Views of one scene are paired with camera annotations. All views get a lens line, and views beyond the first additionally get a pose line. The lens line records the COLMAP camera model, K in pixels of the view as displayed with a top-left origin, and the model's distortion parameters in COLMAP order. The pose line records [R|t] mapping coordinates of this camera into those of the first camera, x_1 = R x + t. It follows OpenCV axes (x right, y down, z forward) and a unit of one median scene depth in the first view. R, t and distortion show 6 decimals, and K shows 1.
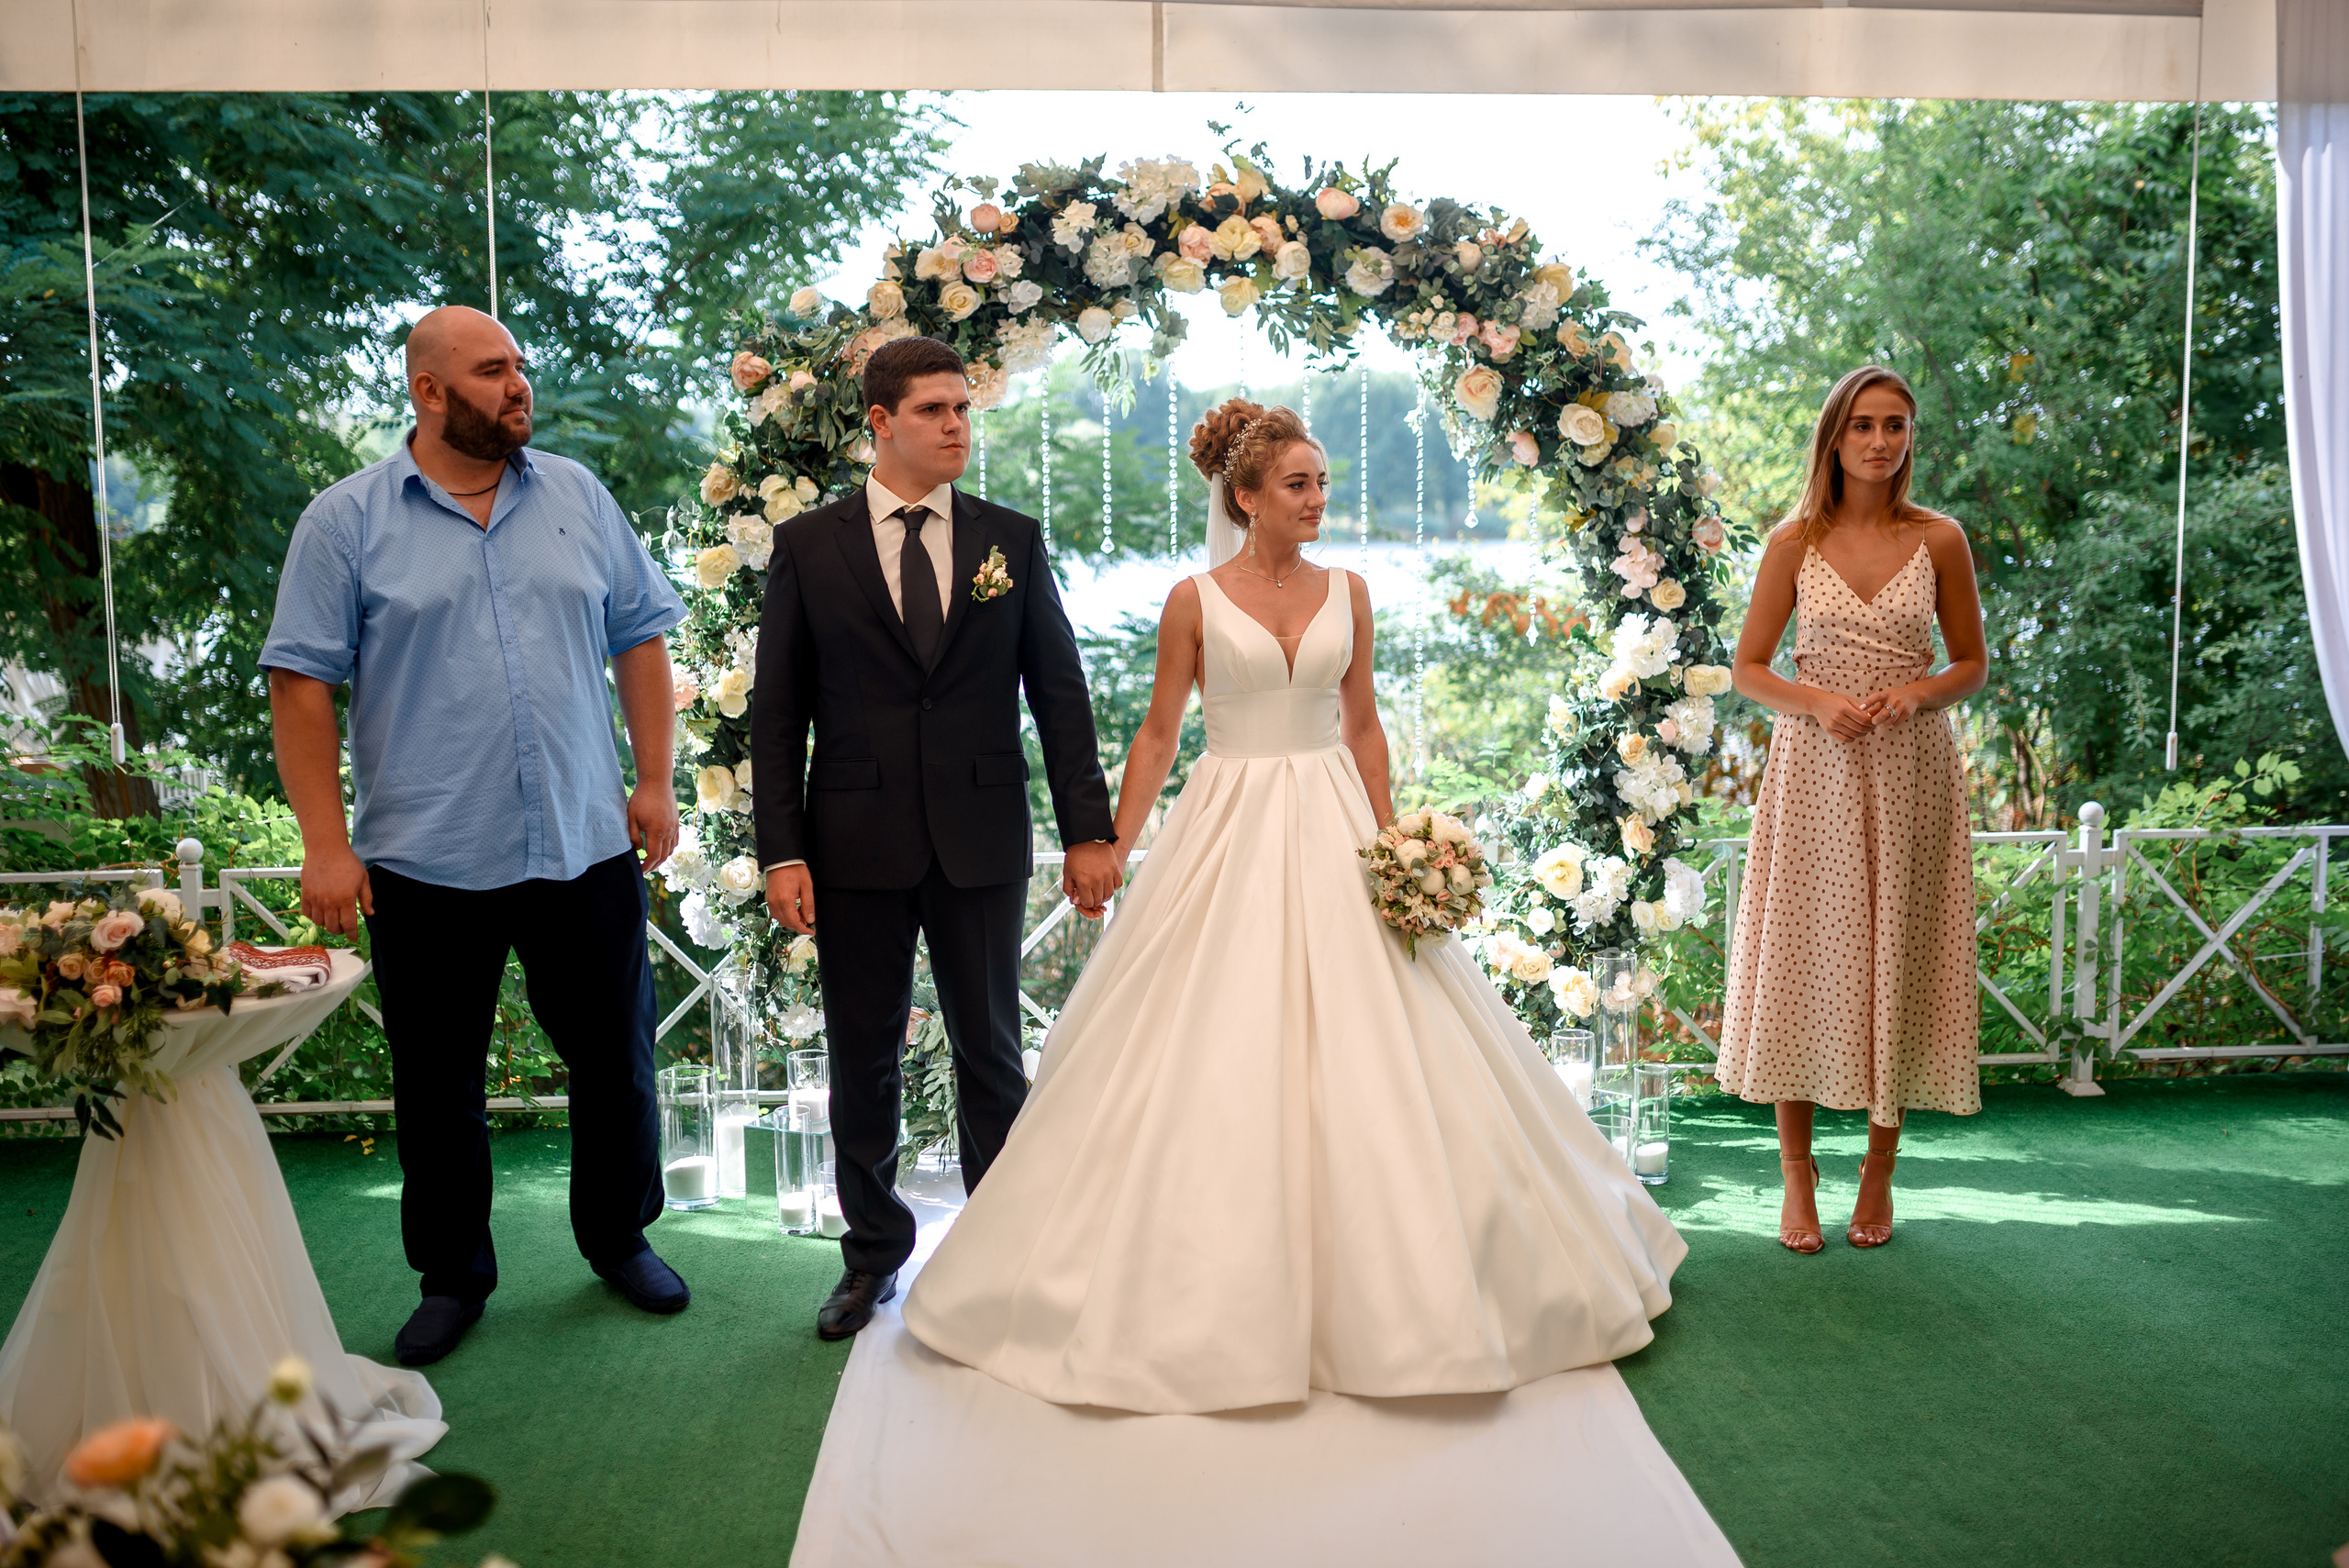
lens RADIAL K [[2432.0, 0, 1180.3], [0, 2432.0, 779.6], [0, 0, 1]] dist [-0.020464, 0.000000]
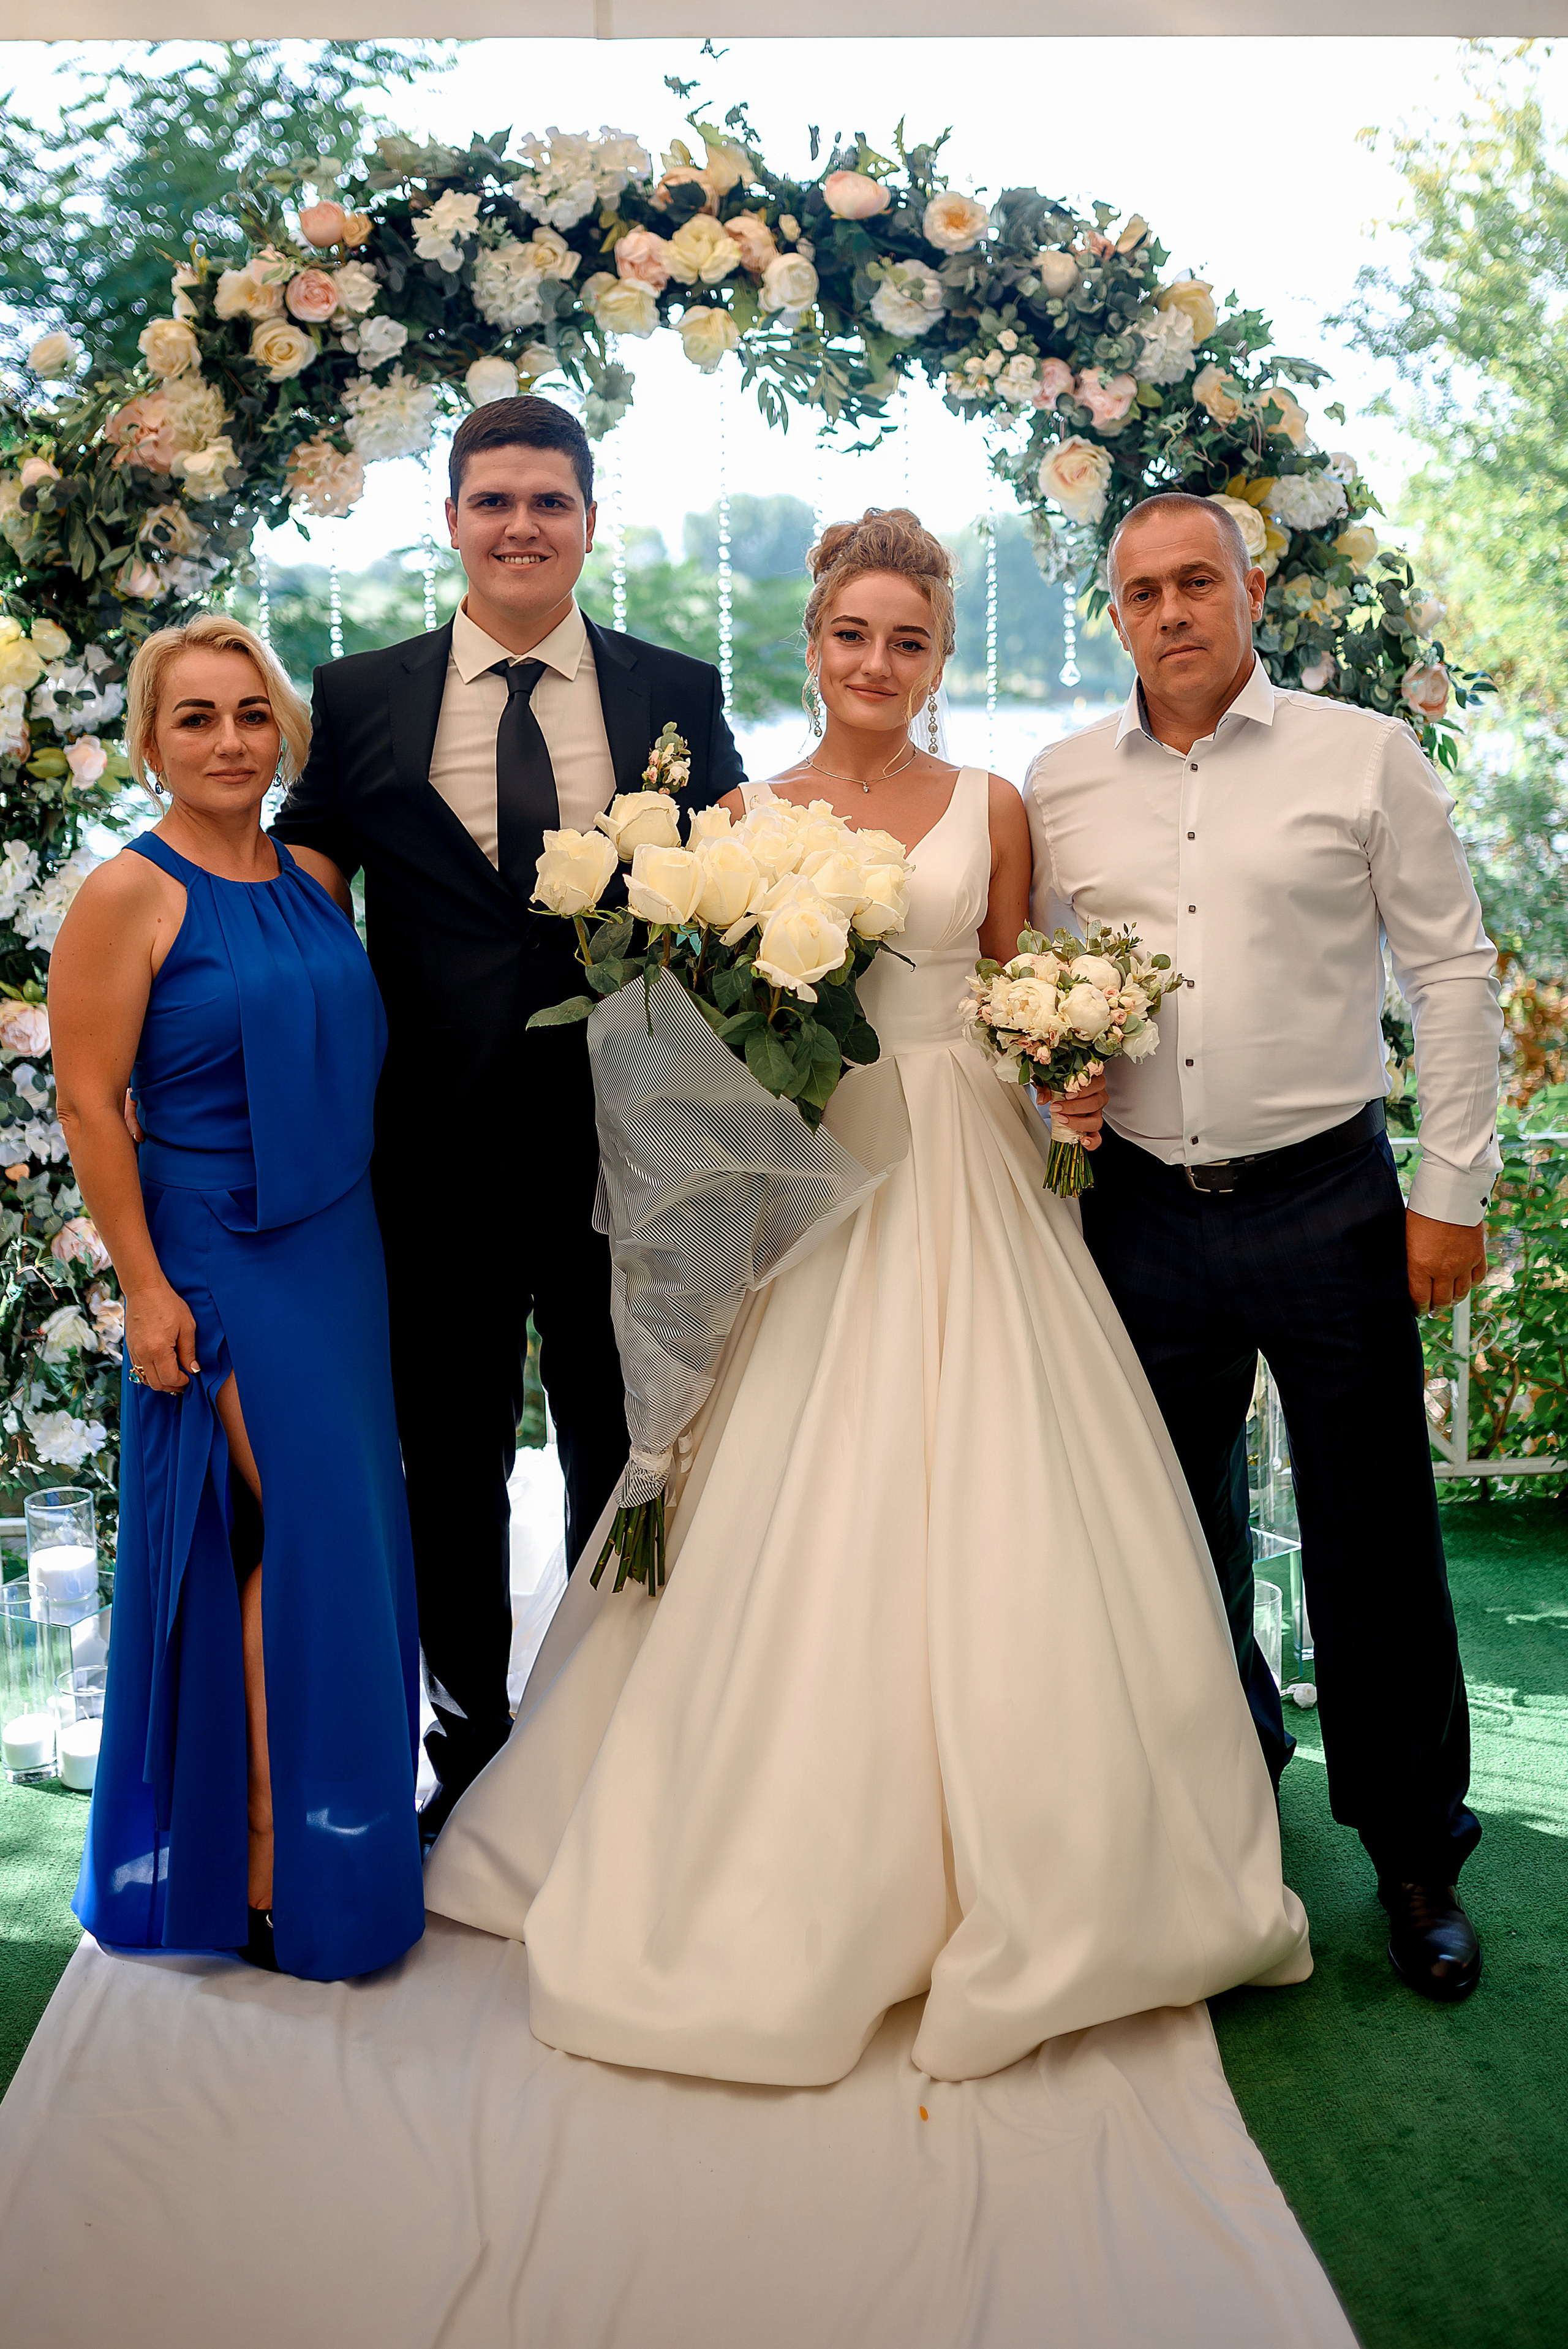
lens RADIAL K [[2536.3, 0, 807.9], [0, 2536.3, 984.2], [0, 0, 1]] dist [-0.045918, 0.000000]
pose [[0.999712, -0.007908, -0.022651, 0.064979], [0.008106, 0.999930, 0.008671, -0.029265], [0.022580, -0.008852, 0.999706, 0.312367]]
